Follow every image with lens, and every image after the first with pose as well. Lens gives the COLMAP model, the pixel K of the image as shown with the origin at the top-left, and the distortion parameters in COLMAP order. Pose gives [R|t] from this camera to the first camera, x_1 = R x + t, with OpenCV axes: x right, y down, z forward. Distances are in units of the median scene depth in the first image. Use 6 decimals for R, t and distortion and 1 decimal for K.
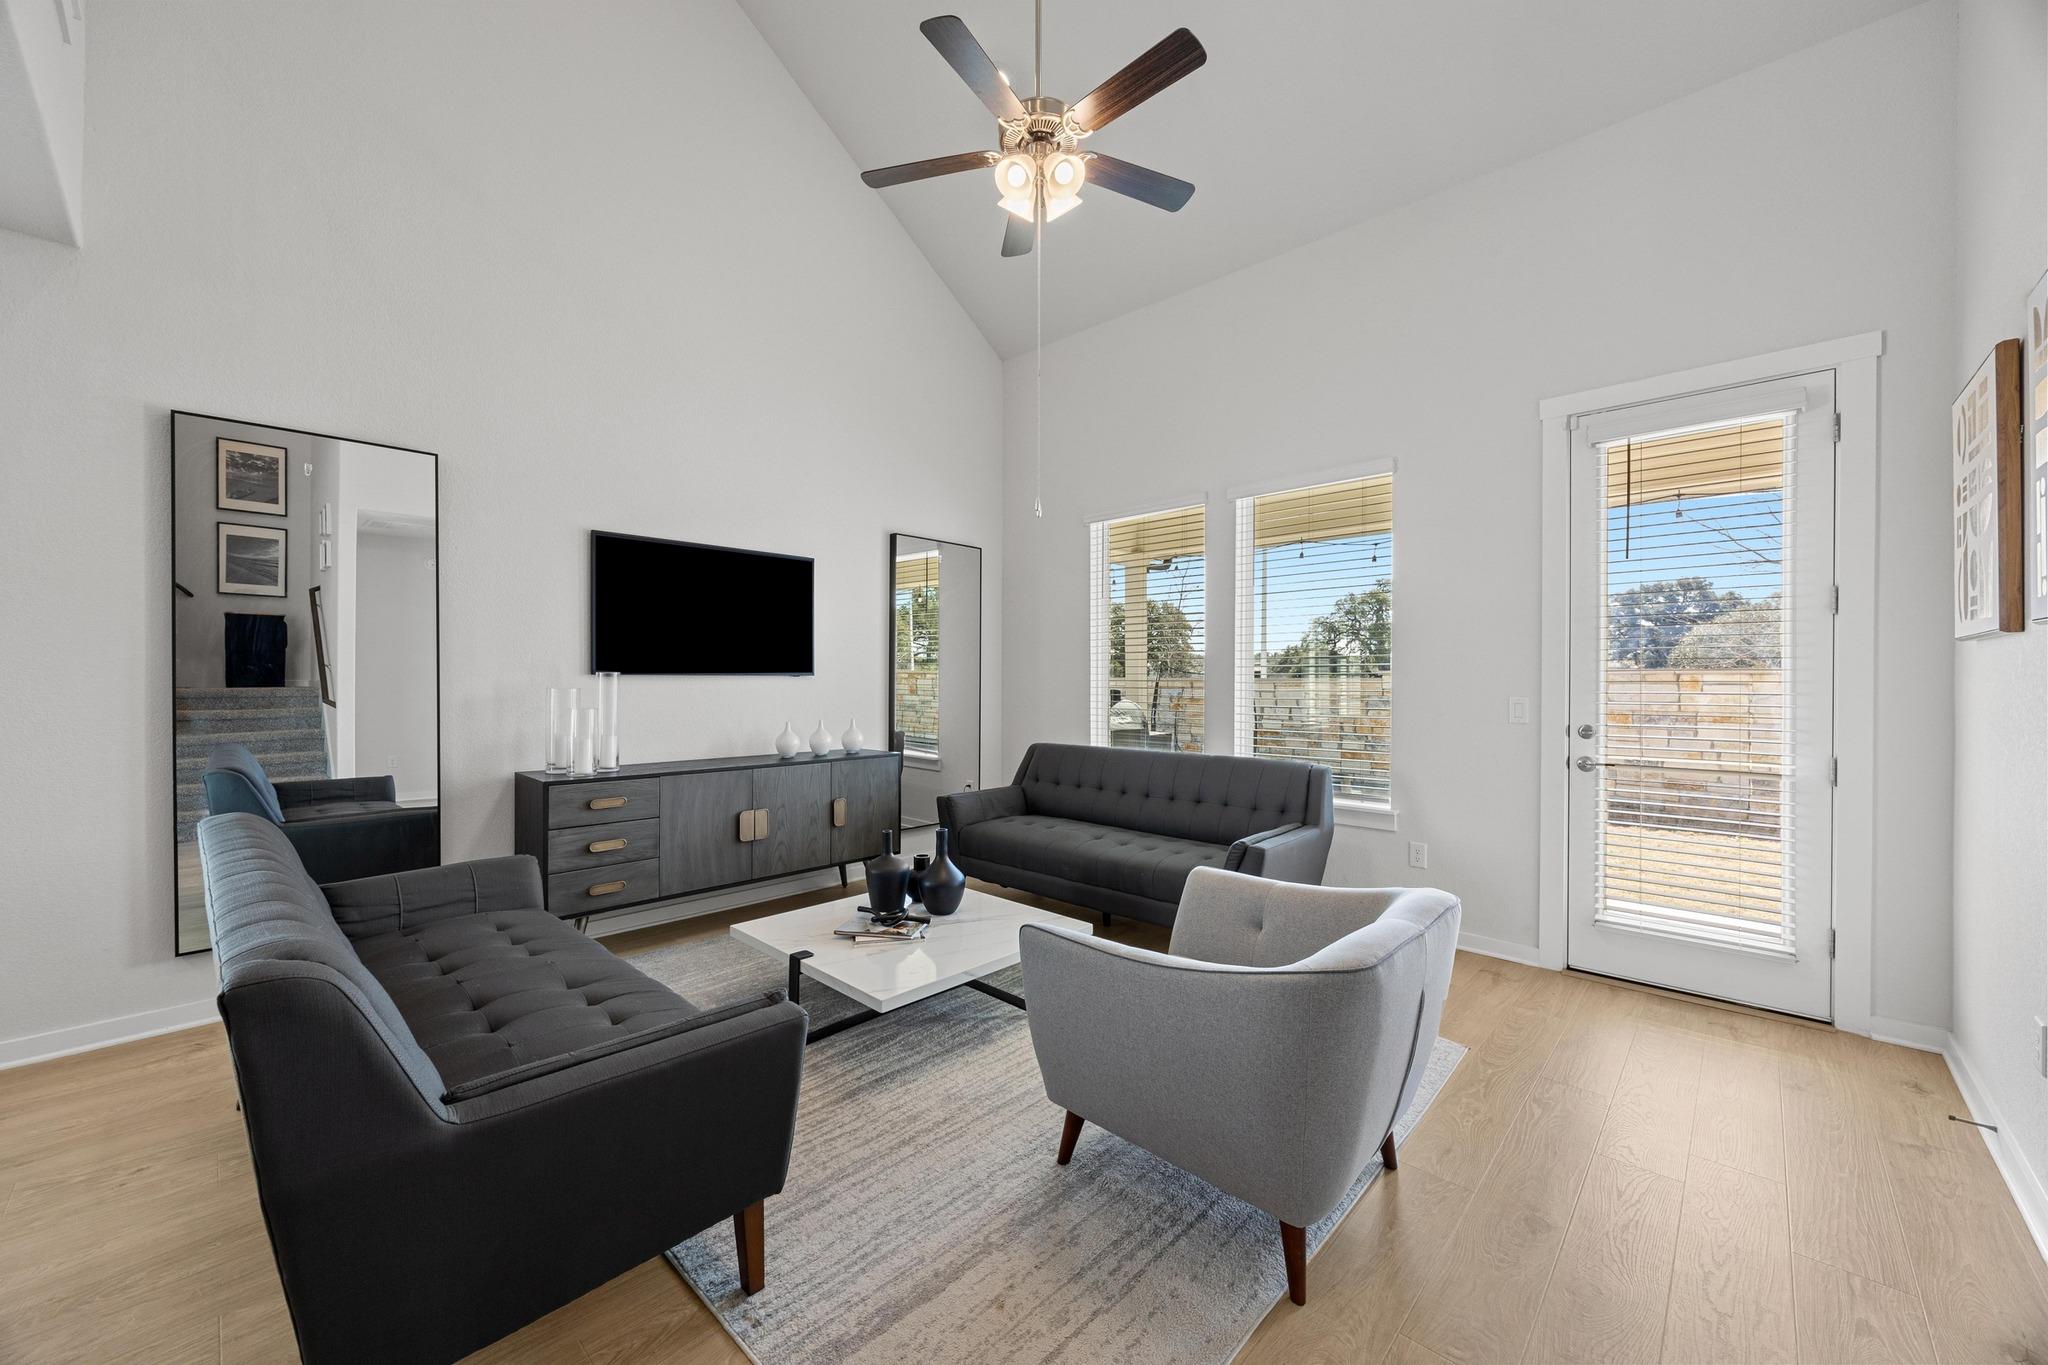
lens RADIAL K [[774.4, 0, 1020.9], [0, 774.4, 681.9], [0, 0, 1]] dist [-0.001980, 0.000040]
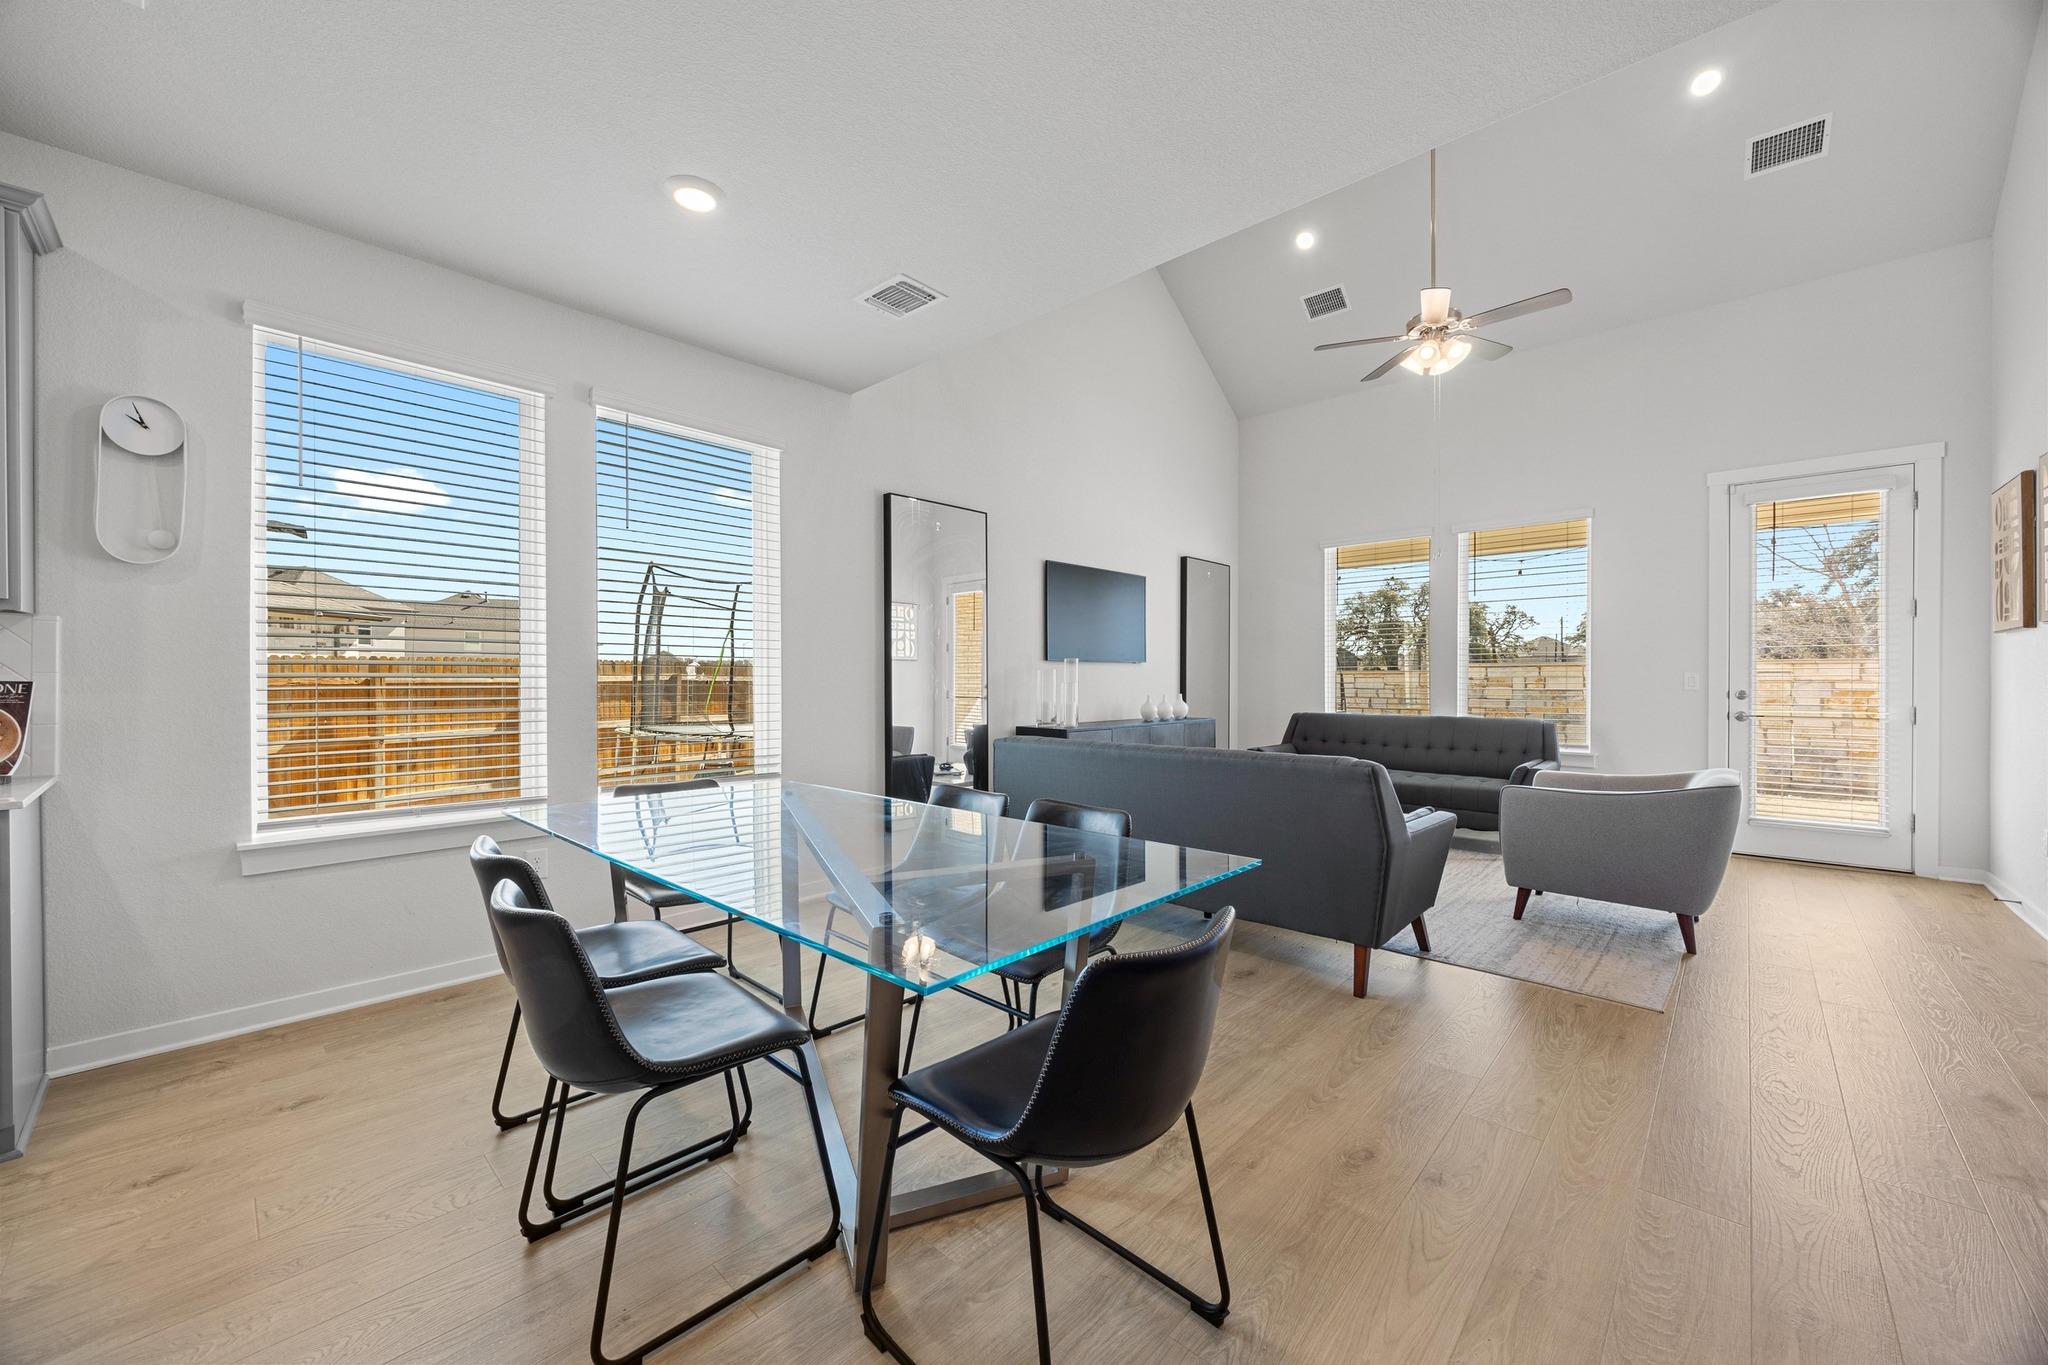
lens RADIAL K [[774.4, 0, 1027.4], [0, 774.4, 680.7], [0, 0, 1]] dist [-0.001980, 0.000040]
pose [[0.999958, -0.002940, 0.008642, -0.701972], [0.002937, 0.999996, 0.000347, 0.033957], [-0.008643, -0.000321, 0.999963, -0.513698]]
